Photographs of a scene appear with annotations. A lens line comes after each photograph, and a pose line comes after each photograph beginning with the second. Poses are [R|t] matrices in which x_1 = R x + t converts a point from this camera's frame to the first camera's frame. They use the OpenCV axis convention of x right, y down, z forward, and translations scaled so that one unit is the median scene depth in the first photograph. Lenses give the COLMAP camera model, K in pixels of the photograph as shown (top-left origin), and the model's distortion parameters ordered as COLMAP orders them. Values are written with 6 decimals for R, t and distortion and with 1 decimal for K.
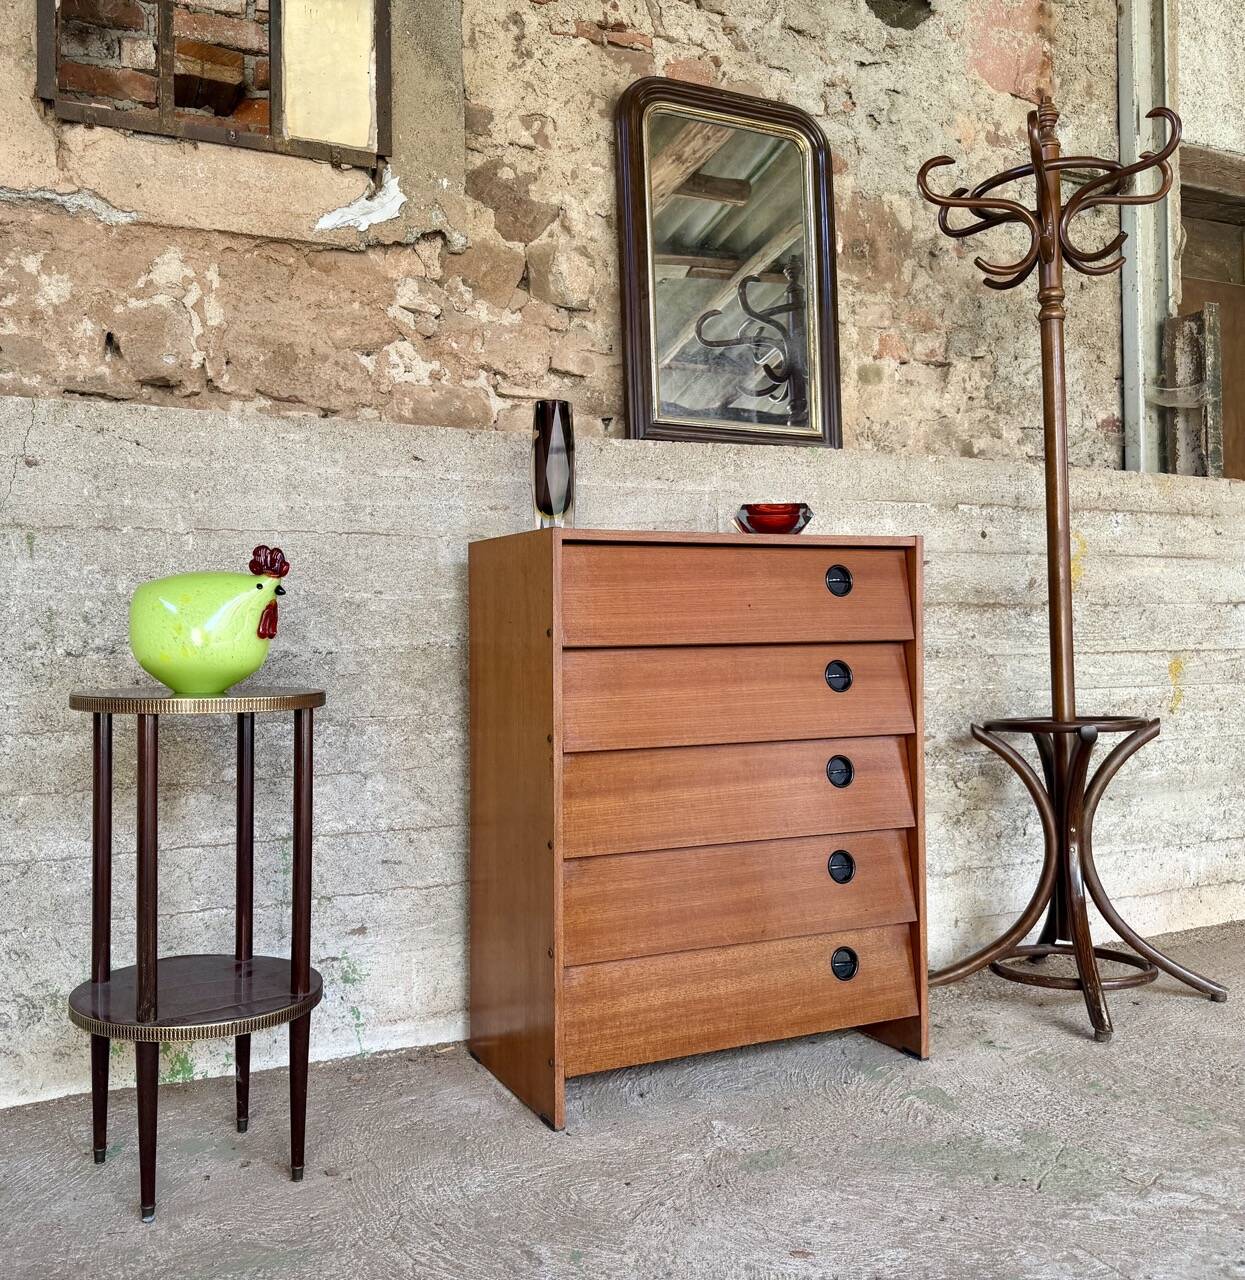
lens RADIAL K [[1191.9, 0, 539.8], [0, 1191.9, 645.3], [0, 0, 1]] dist [0.017585, 0.000000]
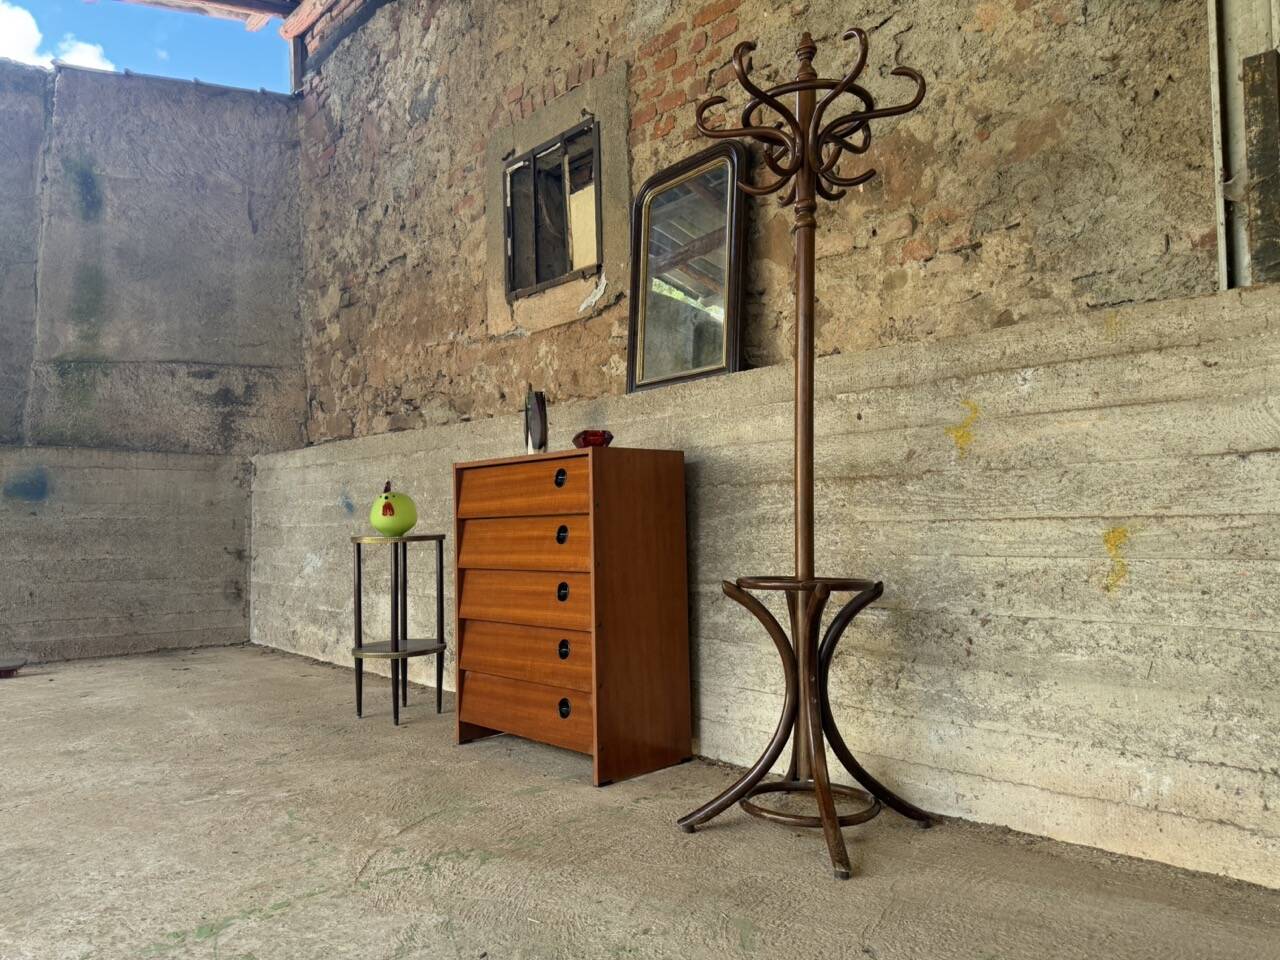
lens RADIAL K [[900.0, 0, 641.4], [0, 900.0, 483.3], [0, 0, 1]] dist [0.036156, -0.048495]
pose [[0.328426, -0.036771, -0.943814, 1.187556], [0.012951, 0.999323, -0.034427, -0.001741], [0.944441, -0.000916, 0.328680, 0.552679]]
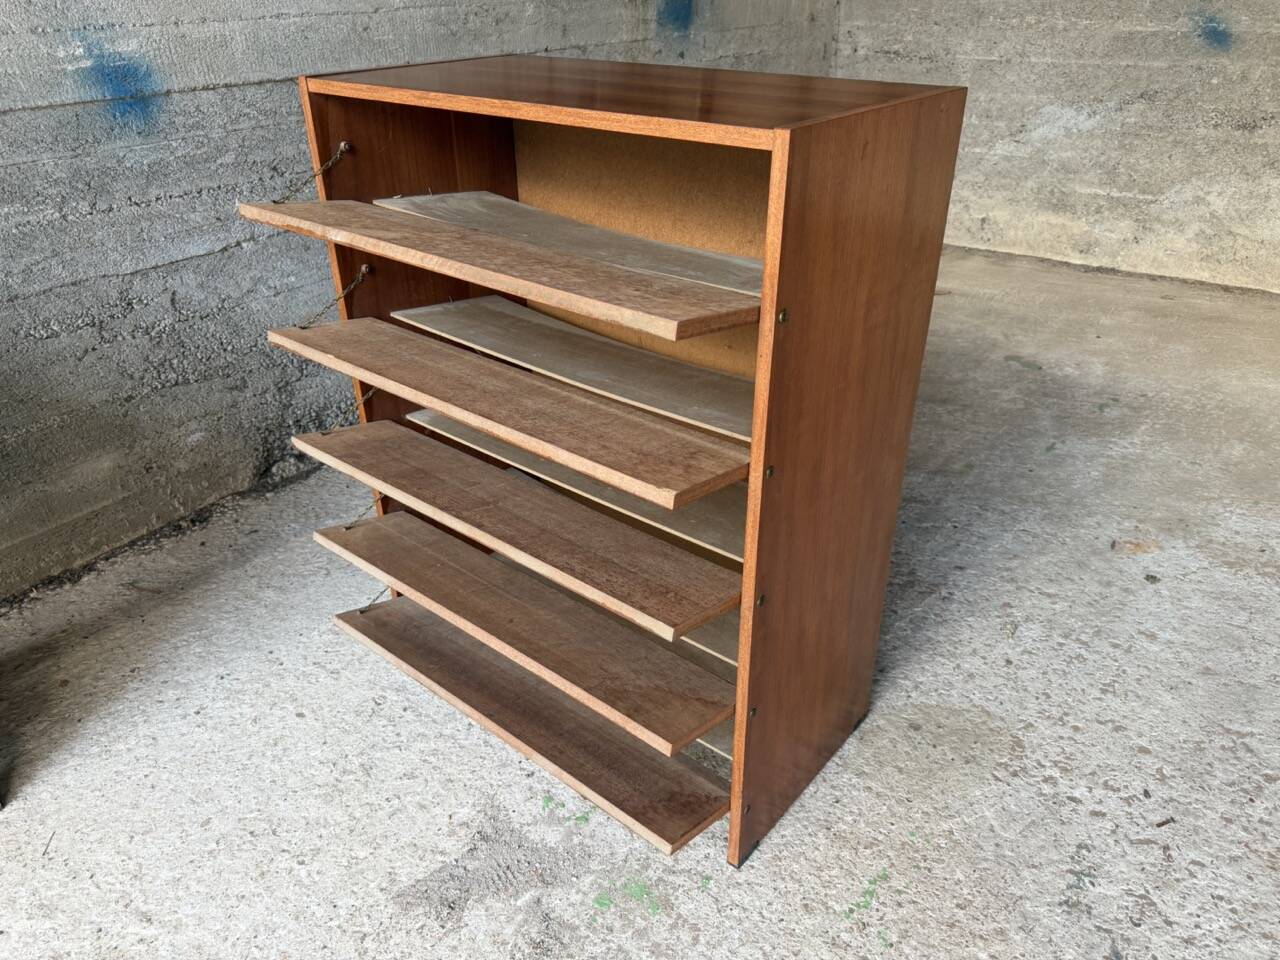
lens RADIAL K [[911.0, 0, 637.1], [0, 911.0, 484.0], [0, 0, 1]] dist [0.006920, -0.013395]
pose [[0.512146, 0.426325, -0.745622, 0.059957], [0.021587, 0.861452, 0.507381, -0.136938], [0.858627, -0.275949, 0.431986, -0.701188]]
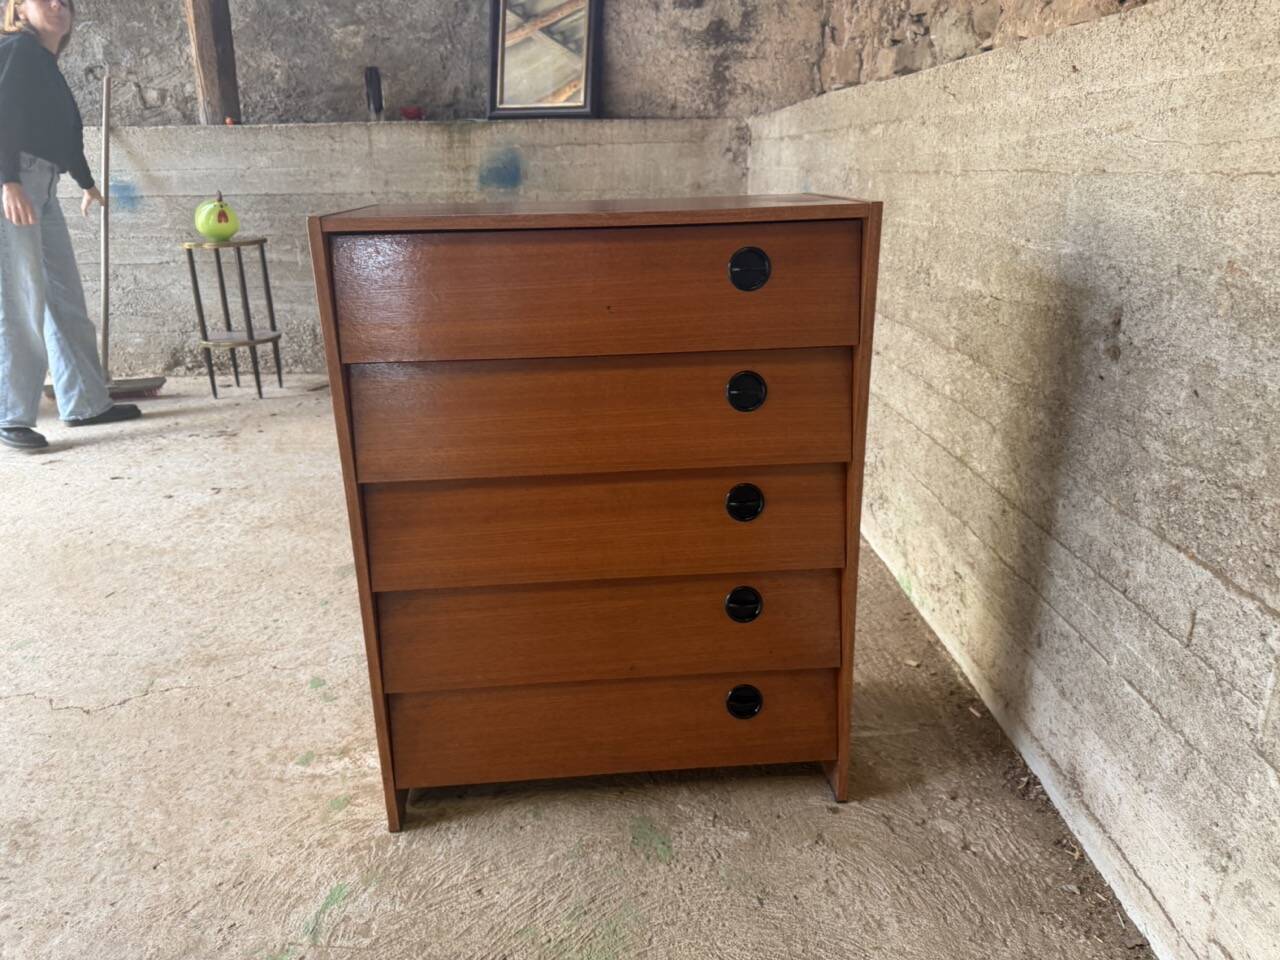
lens RADIAL K [[911.0, 0, 632.8], [0, 911.0, 474.8], [0, 0, 1]] dist [0.006920, -0.013395]
pose [[-0.366982, 0.319171, -0.873759, 0.536228], [0.030772, 0.942946, 0.331520, -0.097381], [0.929719, 0.094775, -0.355866, 0.830002]]
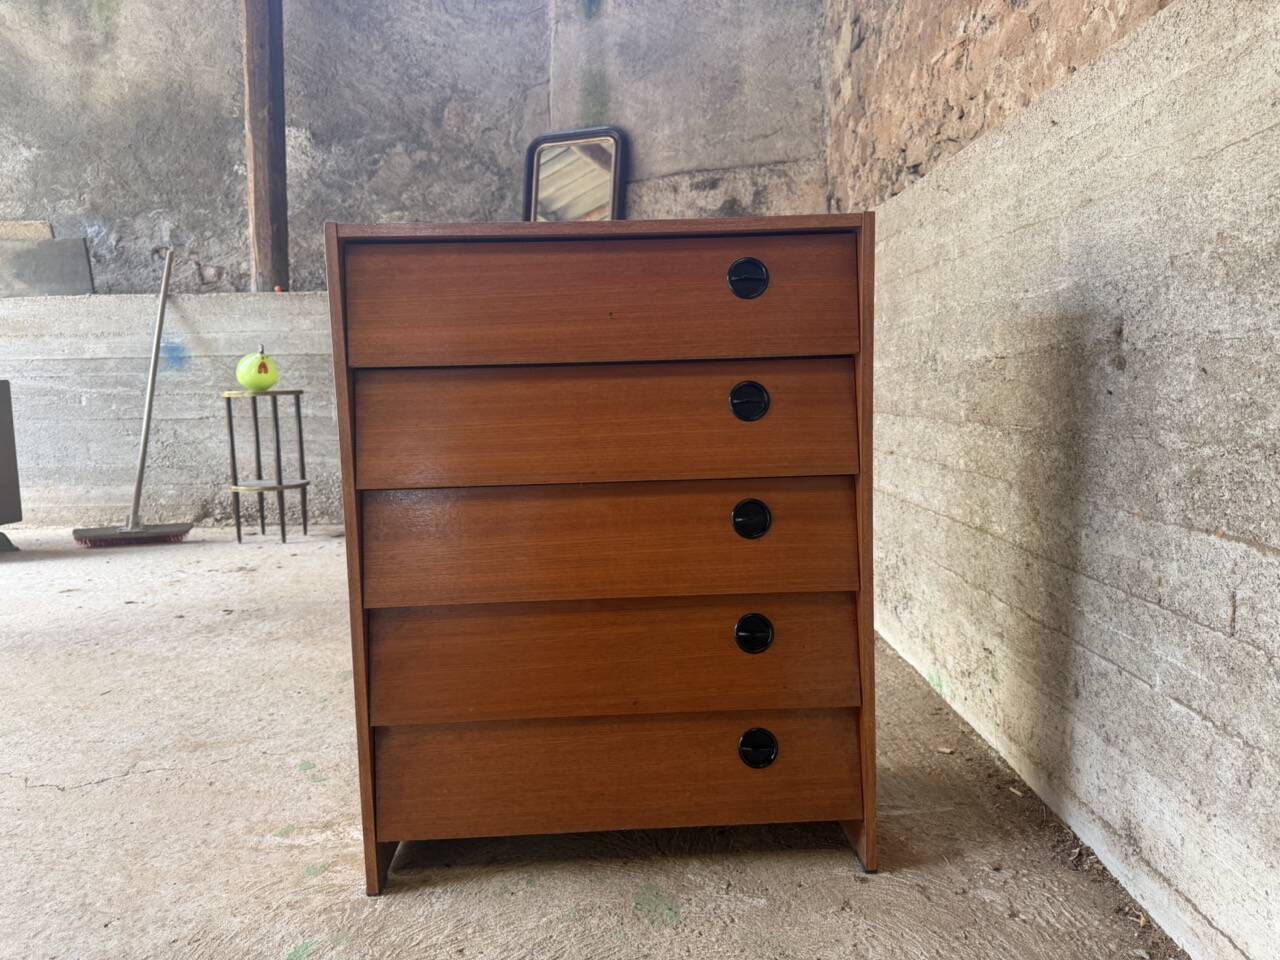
lens RADIAL K [[911.0, 0, 632.5], [0, 911.0, 477.0], [0, 0, 1]] dist [0.006920, -0.013395]
pose [[-0.394865, 0.119729, -0.910904, 0.546096], [0.035644, 0.992722, 0.115031, 0.005477], [0.918047, 0.012953, -0.396259, 0.844672]]
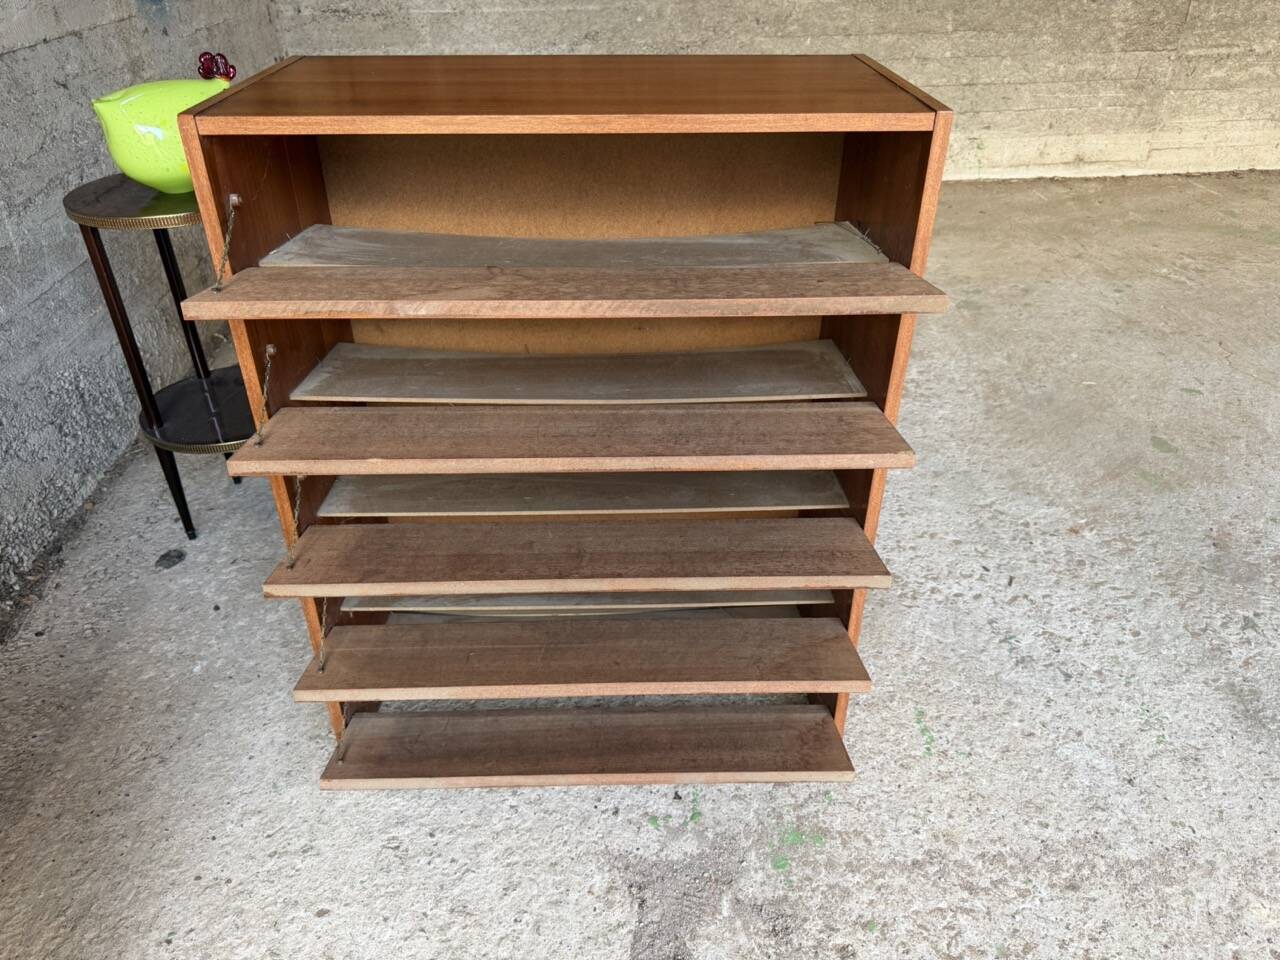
lens RADIAL K [[911.0, 0, 638.1], [0, 911.0, 484.8], [0, 0, 1]] dist [0.006920, -0.013395]
pose [[0.949782, 0.171949, -0.261434, -0.178818], [0.003309, 0.829920, 0.557873, -0.157682], [0.312895, -0.530723, 0.787673, -0.870046]]
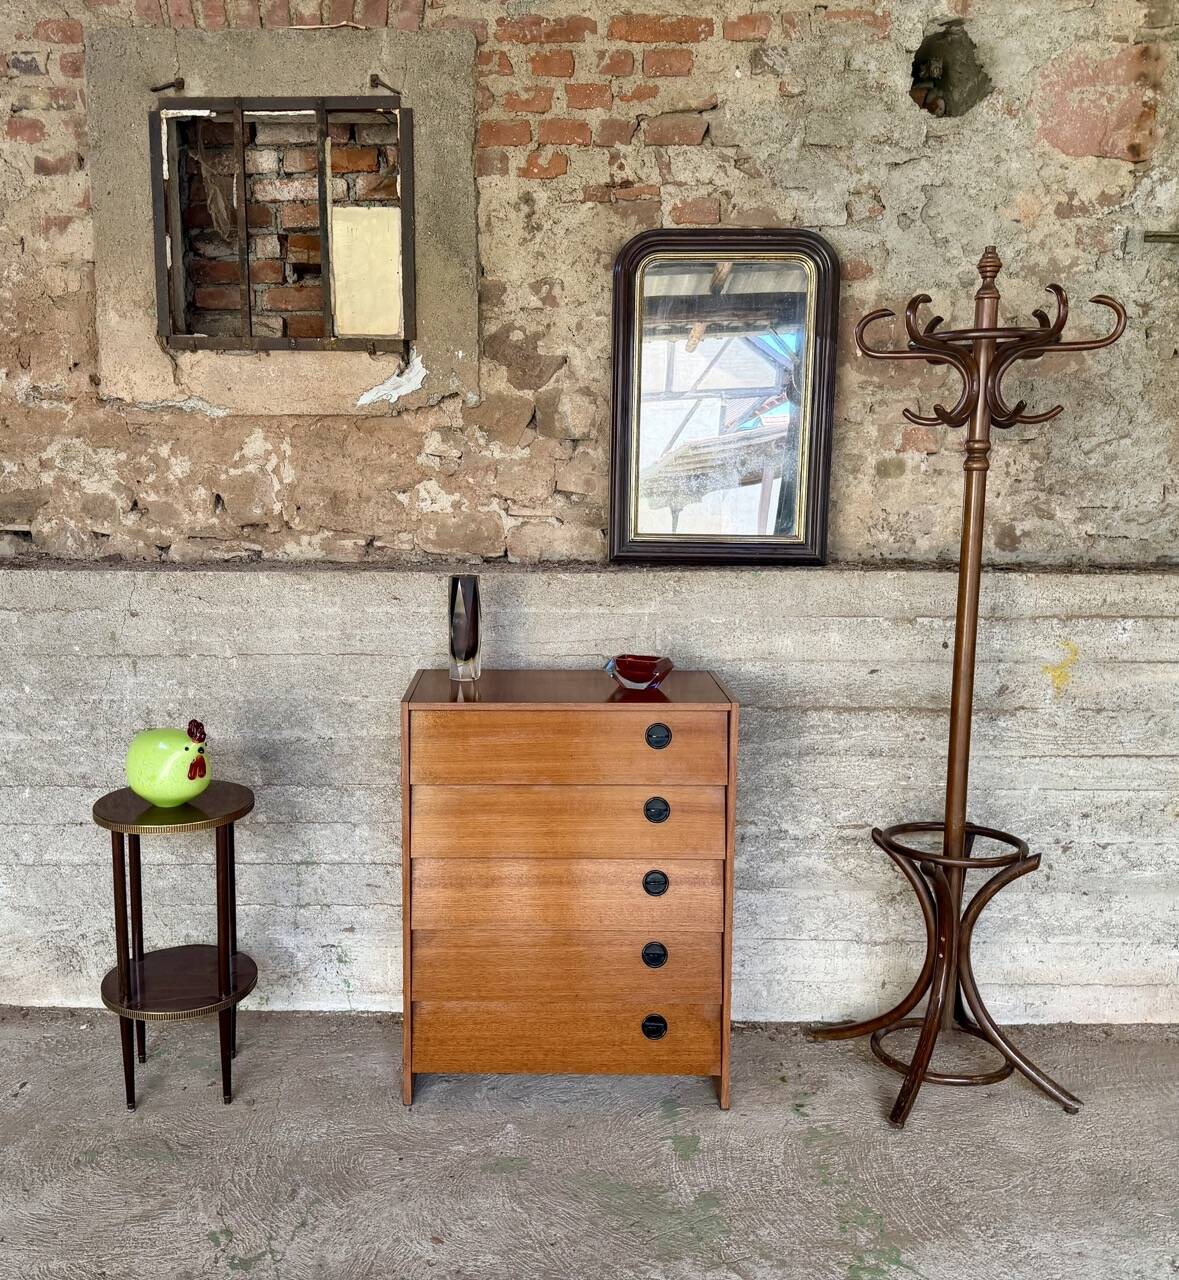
lens RADIAL K [[1190.9, 0, 518.2], [0, 1190.9, 640.6], [0, 0, 1]] dist [0.025948, 0.000000]
pose [[0.904840, 0.078499, -0.418452, 0.503930], [-0.012482, 0.987324, 0.158226, -0.278171], [0.425568, -0.137947, 0.894350, -0.126448]]
